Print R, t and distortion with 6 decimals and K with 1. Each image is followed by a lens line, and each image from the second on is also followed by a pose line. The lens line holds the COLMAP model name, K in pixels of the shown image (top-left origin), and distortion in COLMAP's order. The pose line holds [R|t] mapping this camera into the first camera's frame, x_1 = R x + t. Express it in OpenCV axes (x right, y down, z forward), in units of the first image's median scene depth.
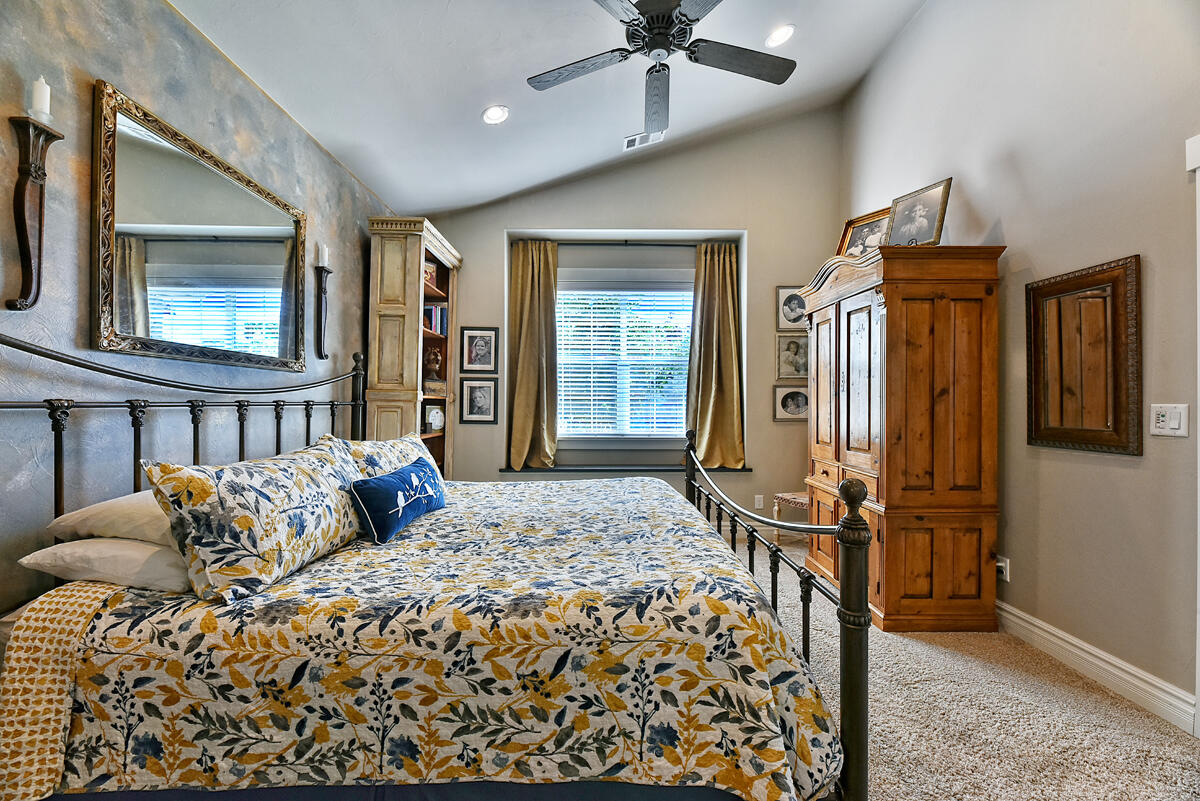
lens RADIAL K [[488.3, 0, 600.0], [0, 488.3, 400.5], [0, 0, 1]] dist [-0.001073, -0.000431]
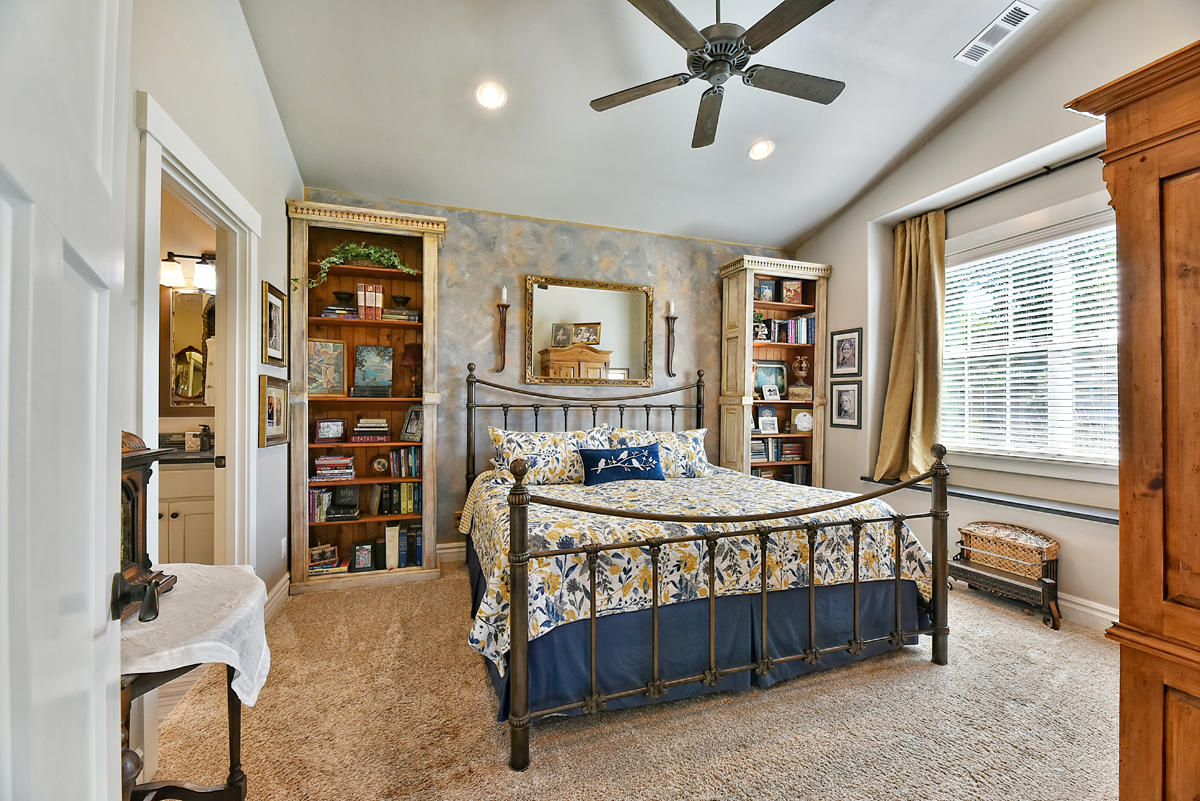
lens RADIAL K [[488.3, 0, 600.0], [0, 488.3, 400.5], [0, 0, 1]] dist [-0.001073, -0.000431]
pose [[0.301947, -0.008298, -0.953289, 0.731006], [-0.000068, 0.999962, -0.008726, 0.001394], [0.953325, 0.002699, 0.301934, 0.304583]]
